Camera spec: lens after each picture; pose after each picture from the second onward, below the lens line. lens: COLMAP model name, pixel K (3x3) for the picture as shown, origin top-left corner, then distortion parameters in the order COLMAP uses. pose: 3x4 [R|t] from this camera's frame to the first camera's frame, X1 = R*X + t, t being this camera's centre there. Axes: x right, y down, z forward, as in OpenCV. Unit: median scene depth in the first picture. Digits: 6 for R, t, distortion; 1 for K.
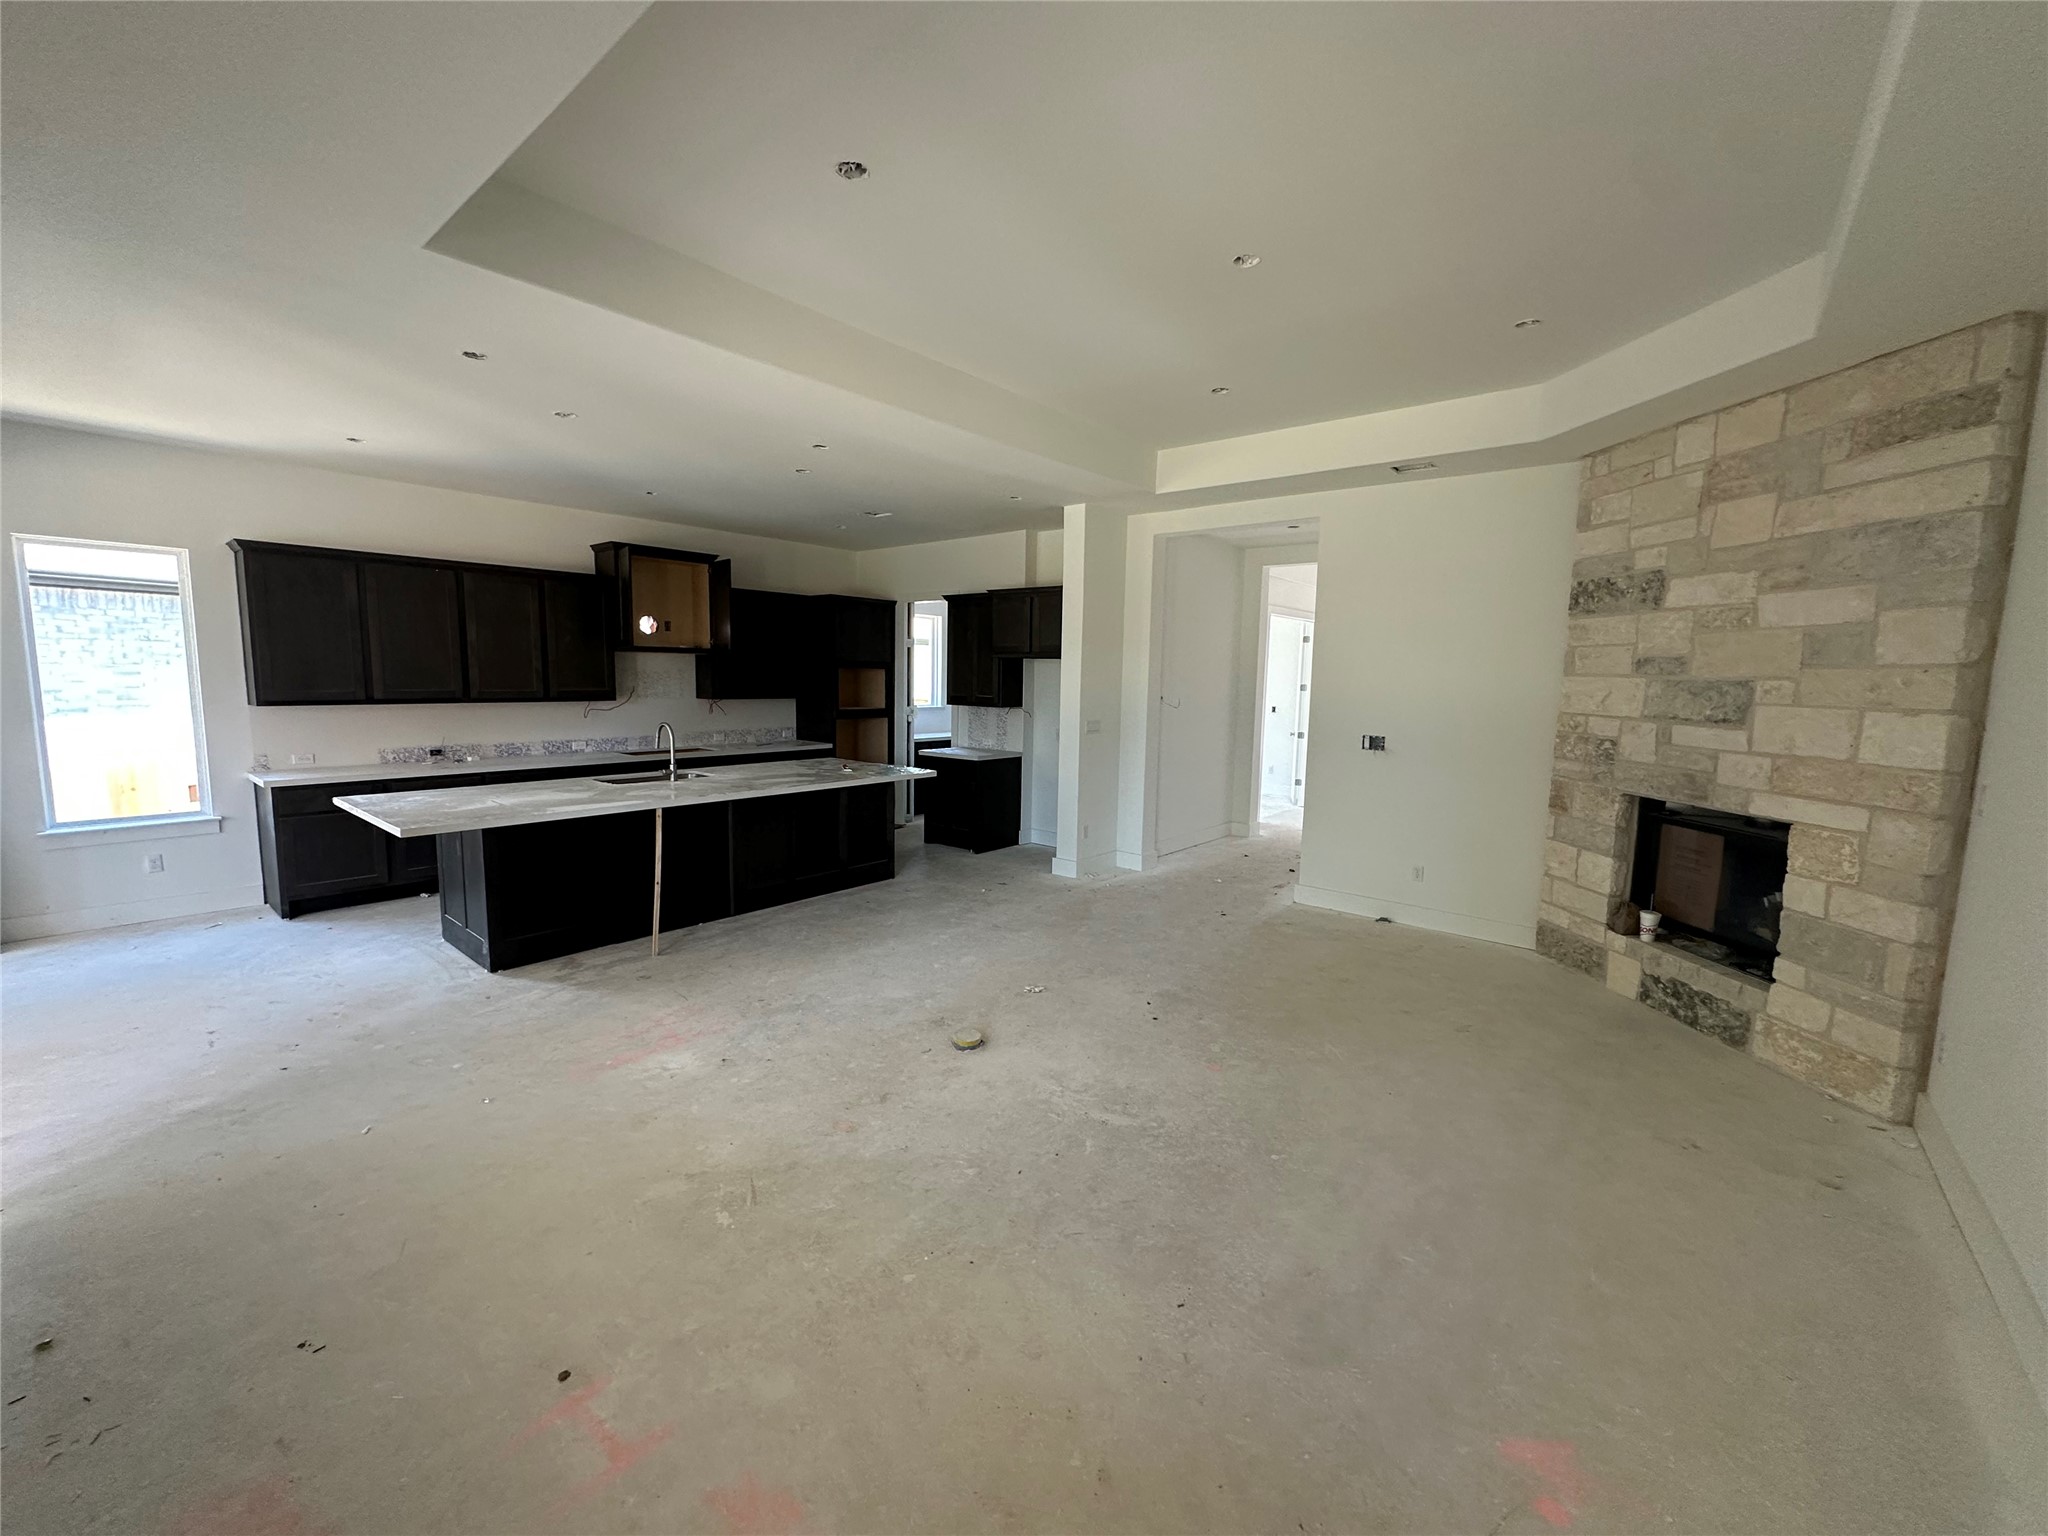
lens RADIAL K [[821.3, 0, 1024.0], [0, 821.3, 768.0], [0, 0, 1]] dist [-0.001176, -0.000248]
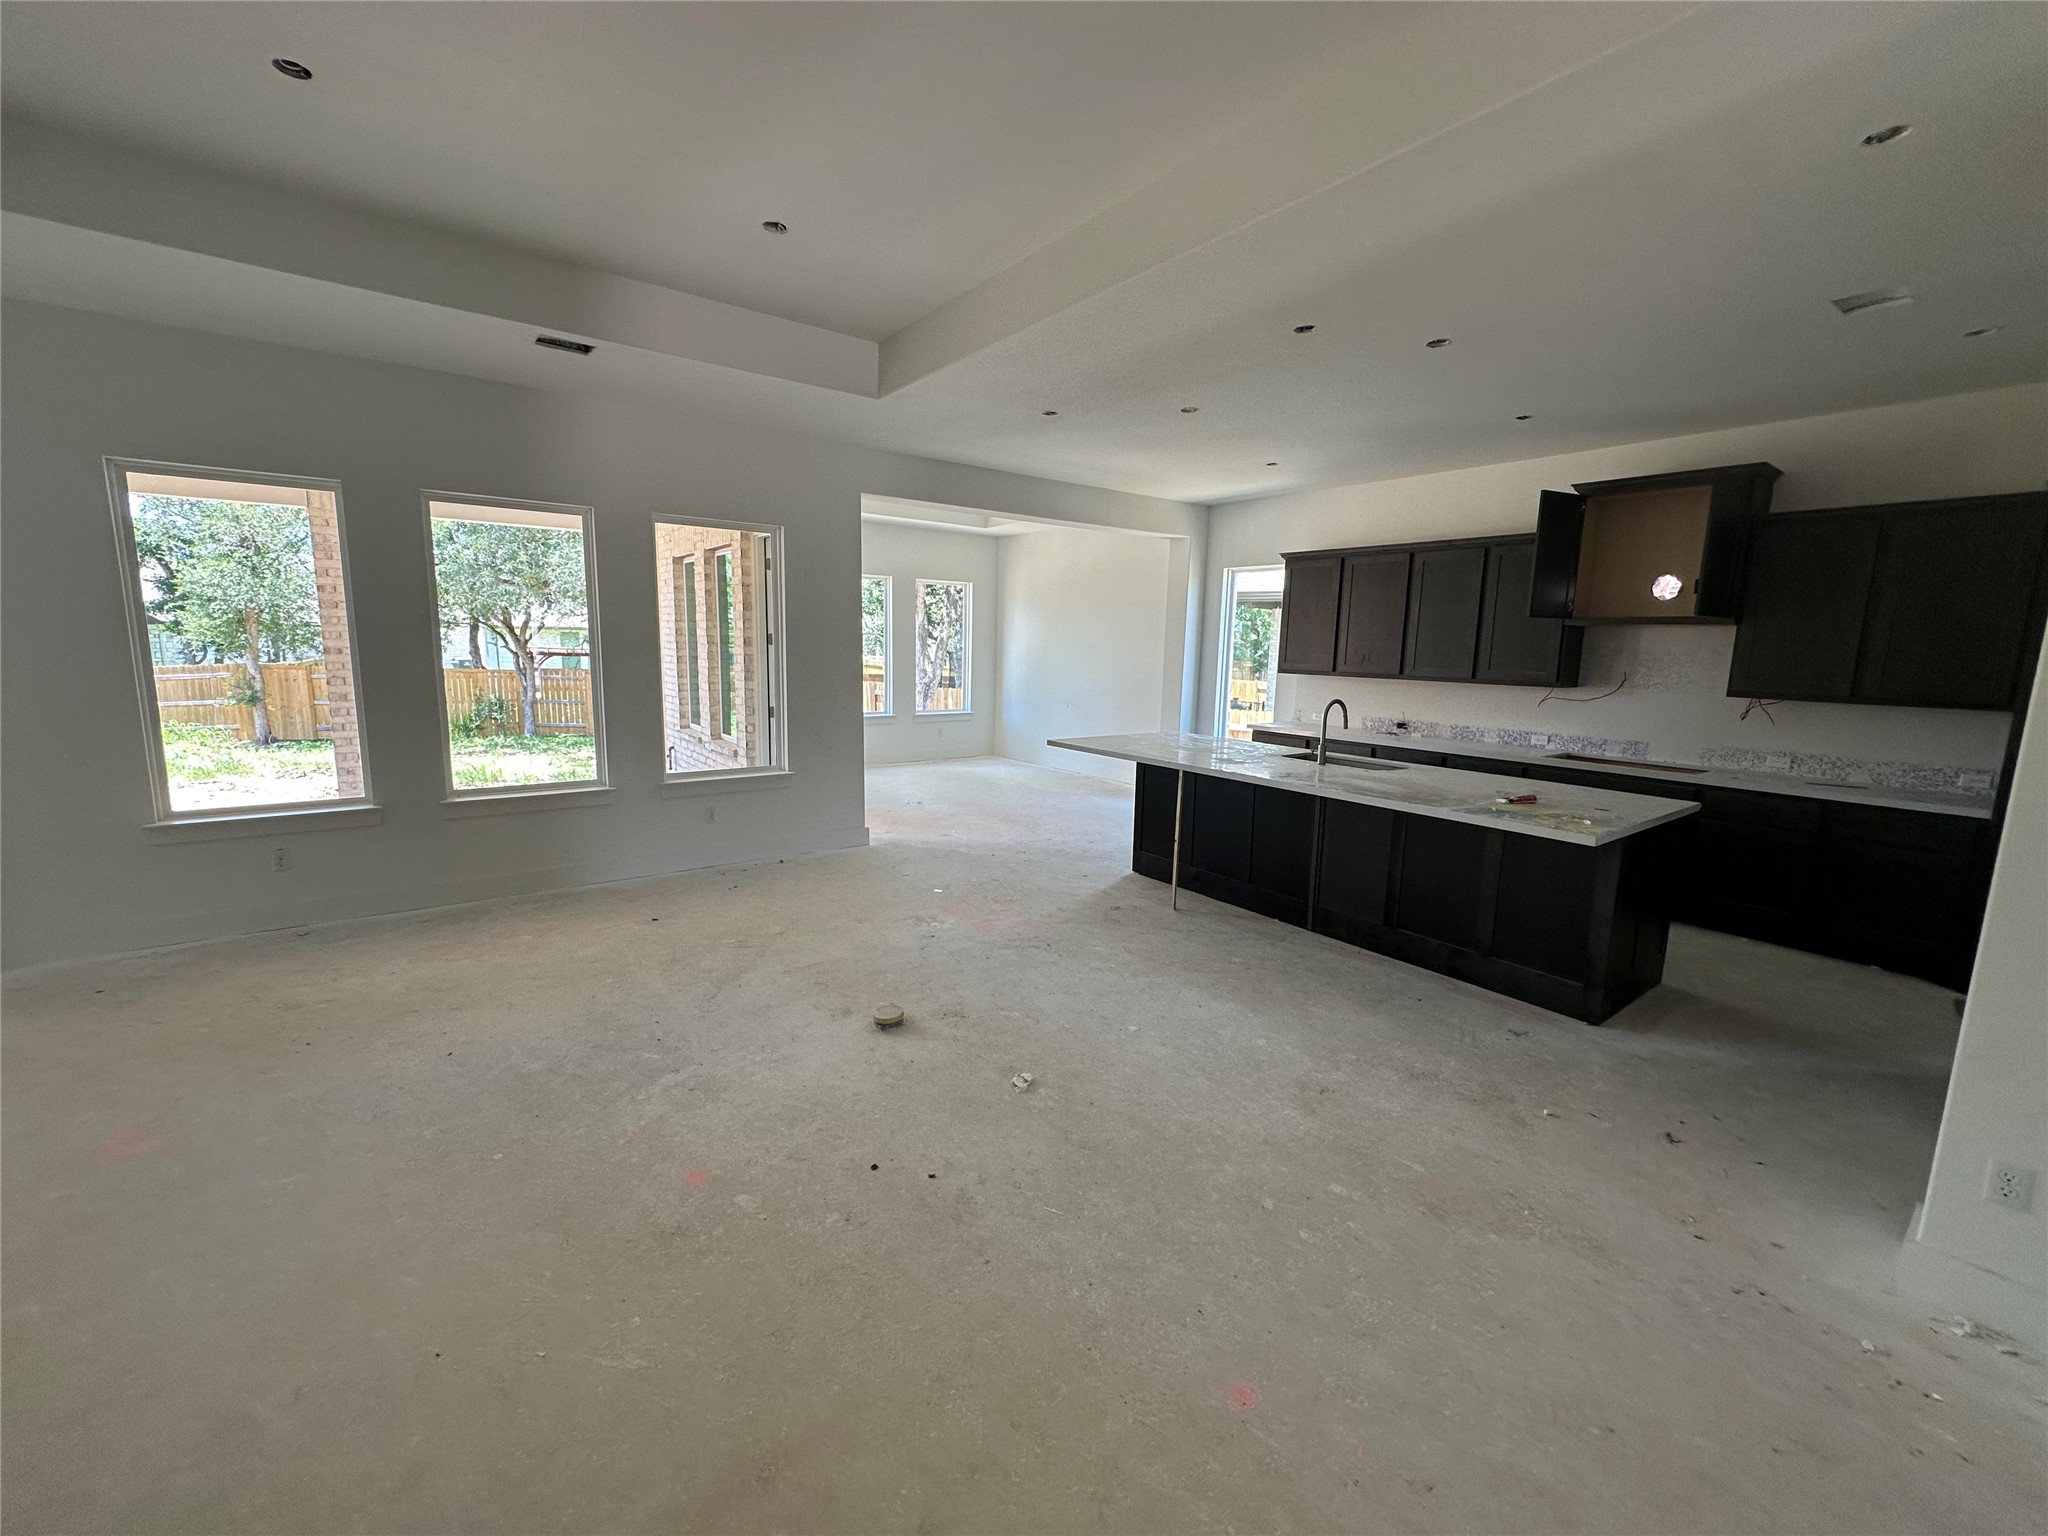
lens RADIAL K [[821.3, 0, 1024.0], [0, 821.3, 768.0], [0, 0, 1]] dist [-0.001176, -0.000248]
pose [[-0.231466, 0.123400, -0.964985, 0.460246], [-0.140438, 0.977294, 0.158660, -0.068654], [0.962653, 0.172245, -0.208881, 0.785212]]
